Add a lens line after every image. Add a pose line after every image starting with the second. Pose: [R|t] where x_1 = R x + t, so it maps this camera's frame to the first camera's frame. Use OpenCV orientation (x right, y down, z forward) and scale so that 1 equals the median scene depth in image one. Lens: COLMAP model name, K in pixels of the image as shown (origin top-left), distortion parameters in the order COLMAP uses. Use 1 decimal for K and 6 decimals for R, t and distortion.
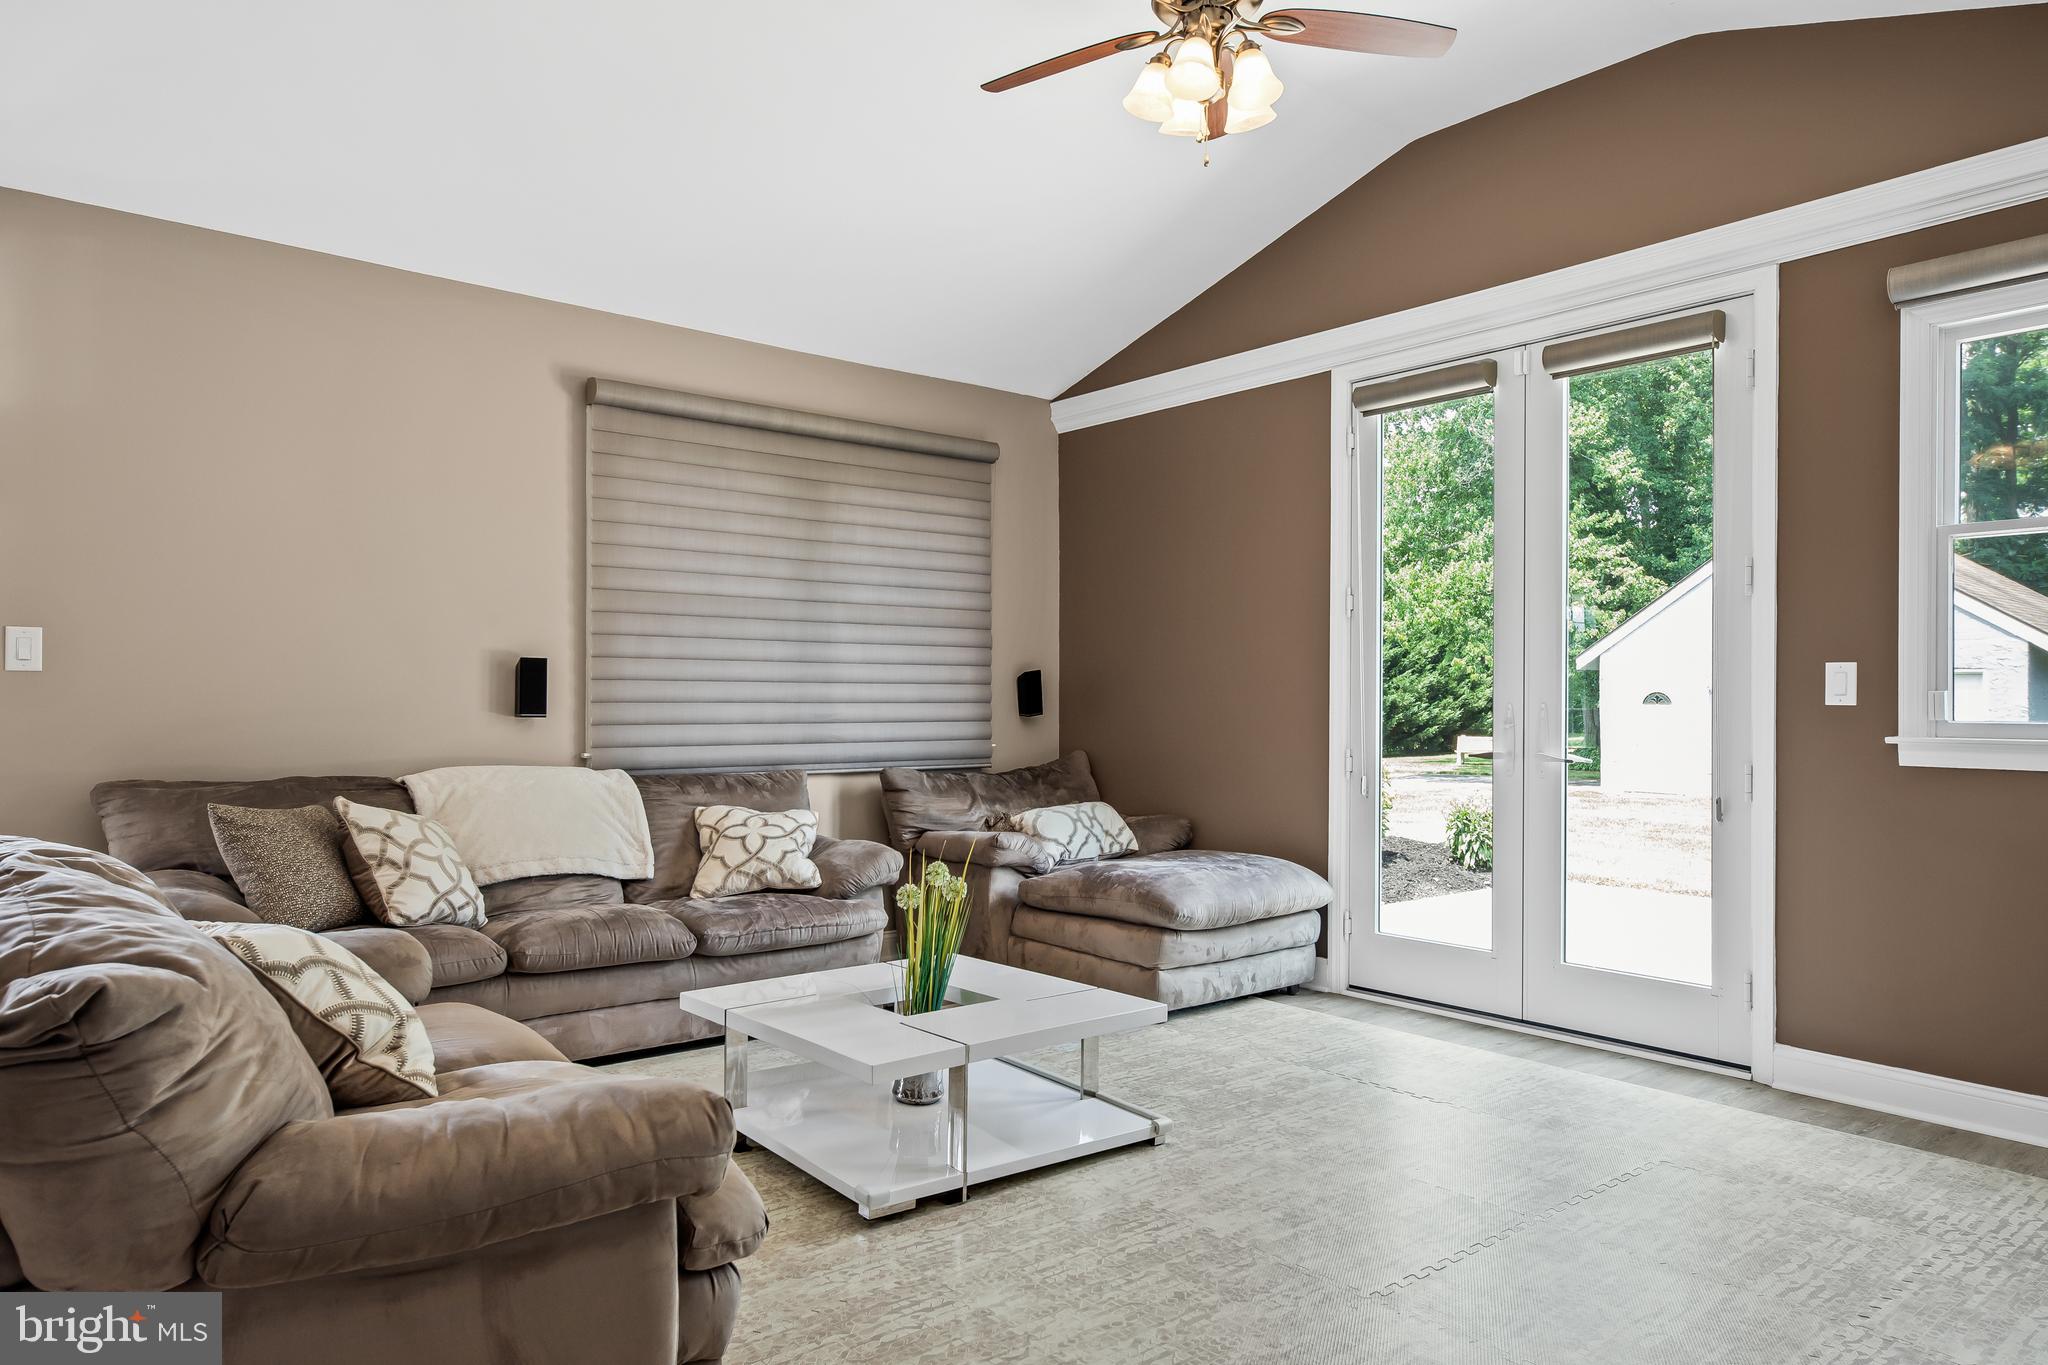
lens RADIAL K [[1288.7, 0, 1029.3], [0, 1288.7, 703.8], [0, 0, 1]] dist [0.002608, 0.011665]
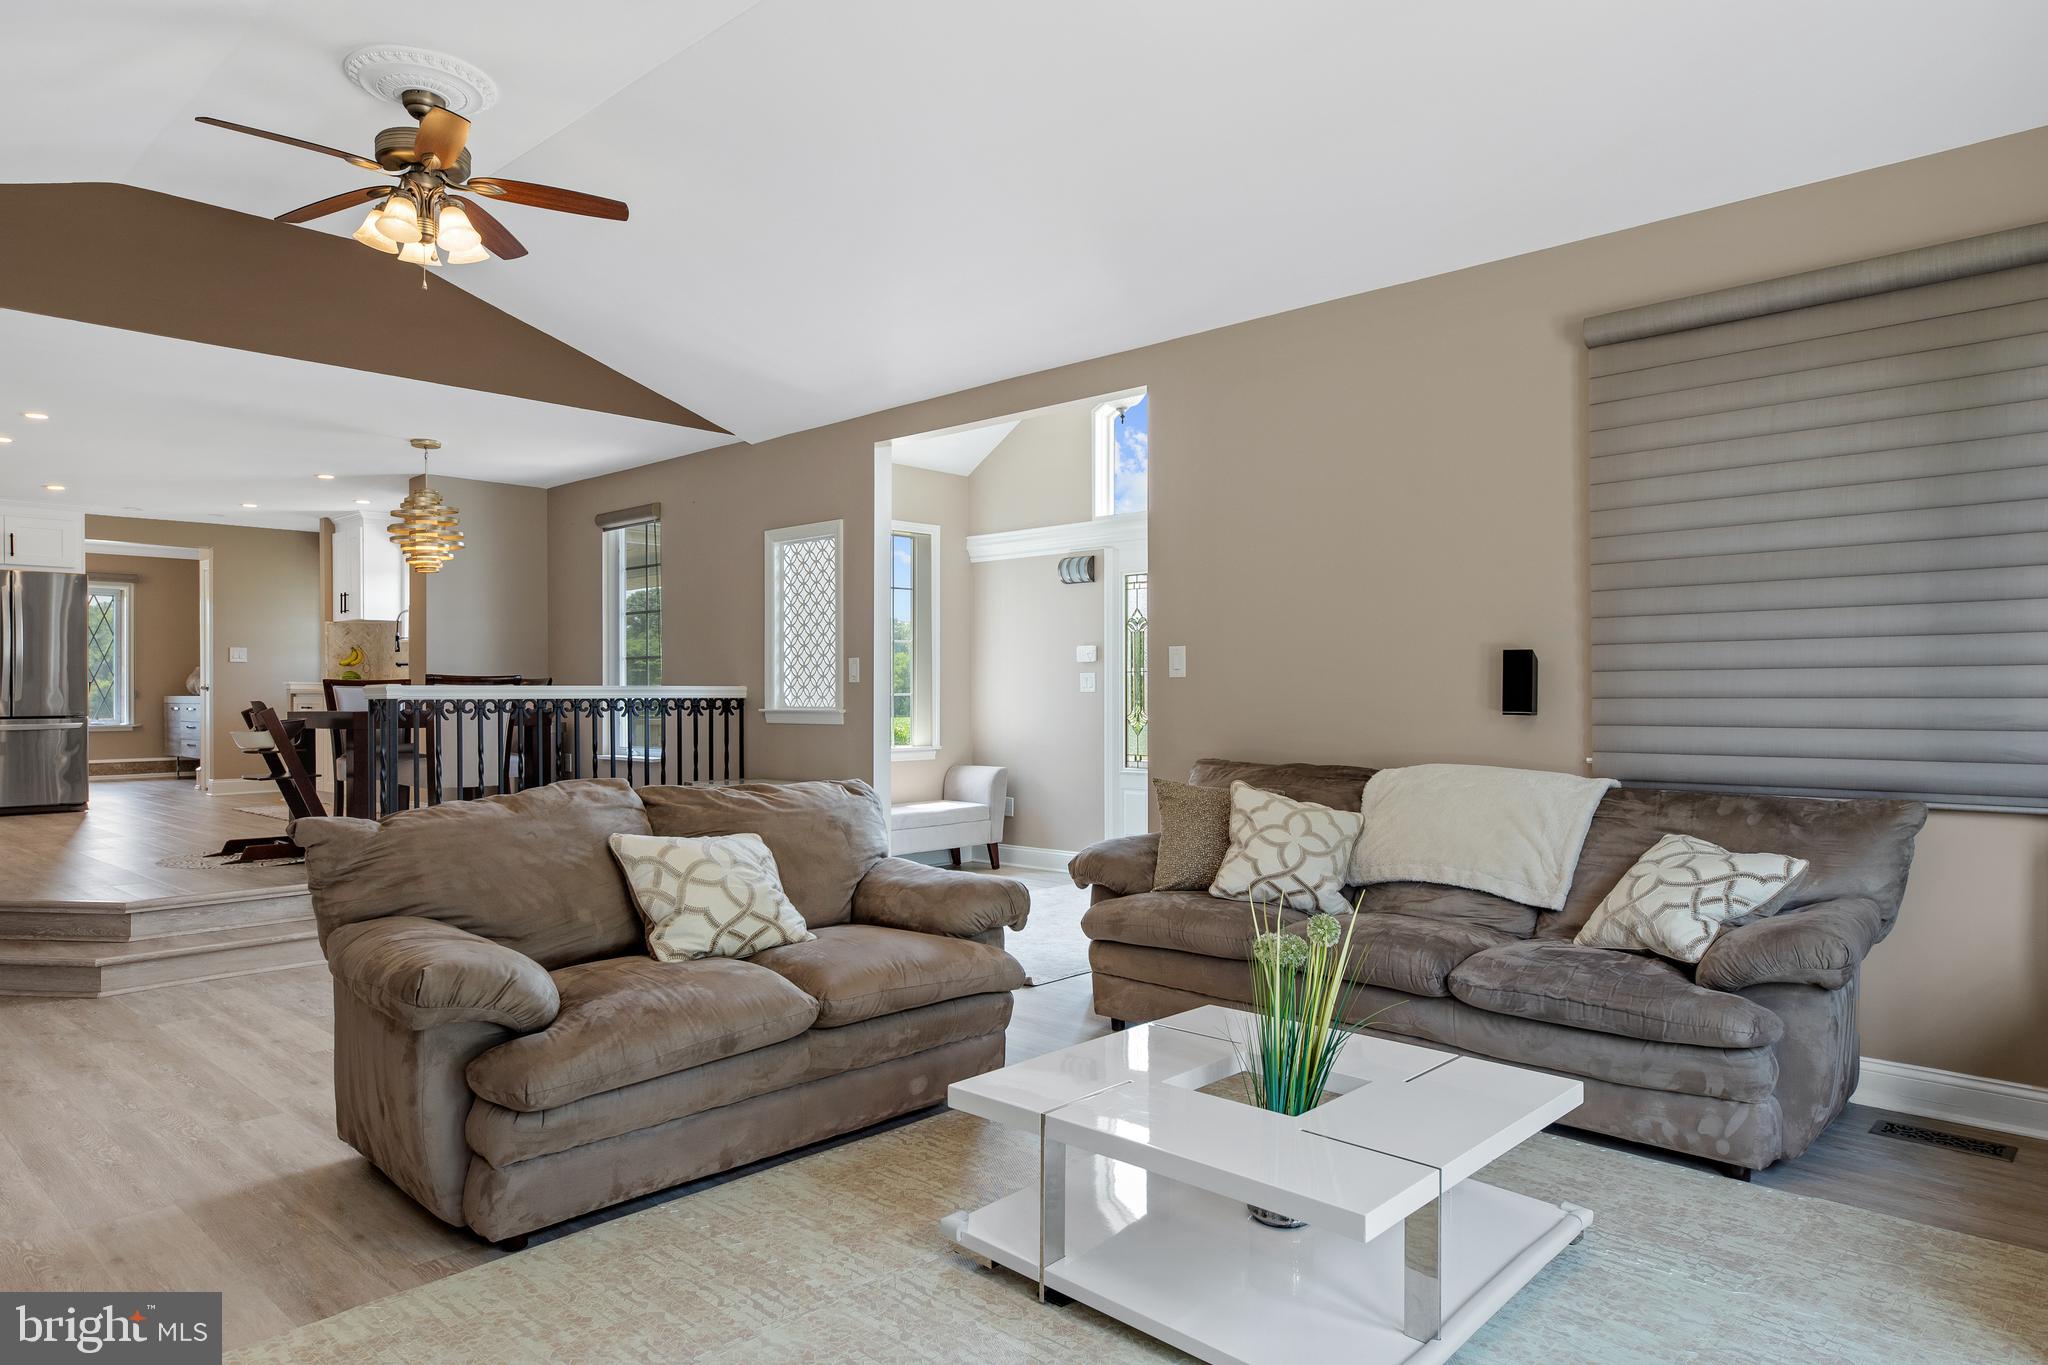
lens RADIAL K [[1288.7, 0, 1019.7], [0, 1288.7, 685.0], [0, 0, 1]] dist [0.002608, 0.011665]
pose [[0.100026, -0.013295, -0.994896, 0.485039], [0.003288, 0.999910, -0.013031, 0.000086], [0.994979, -0.001968, 0.100060, 0.556106]]
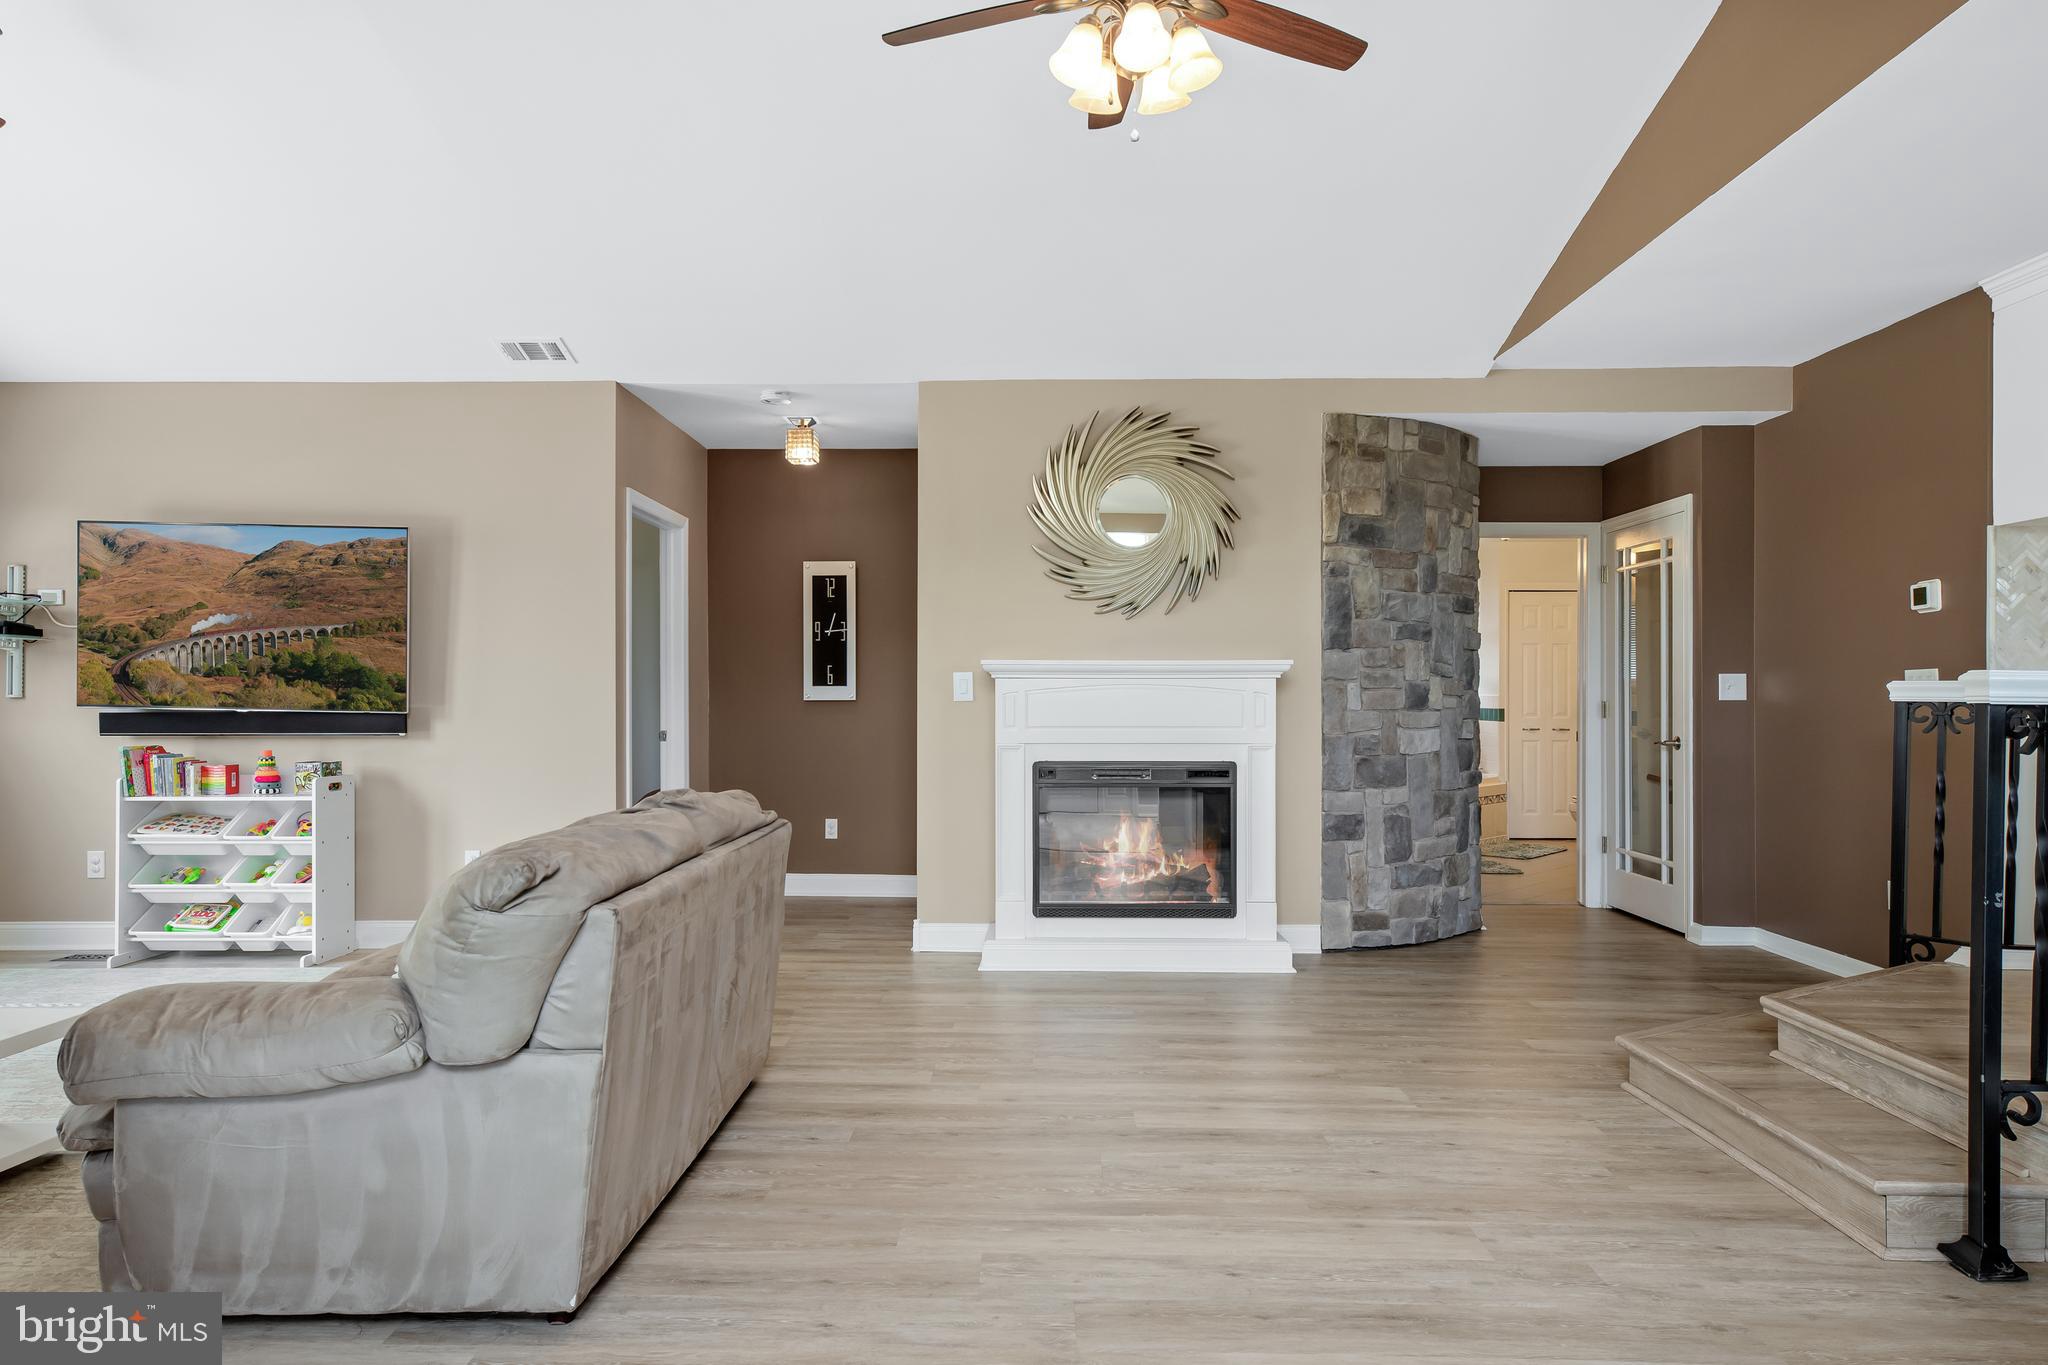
lens RADIAL K [[1195.9, 0, 1002.1], [0, 1195.9, 697.8], [0, 0, 1]] dist [0.006727, 0.006207]
pose [[-0.743224, -0.005135, 0.669023, -0.855853], [-0.004373, 0.999986, 0.002818, -0.006205], [-0.669028, -0.000831, -0.743237, 0.733888]]
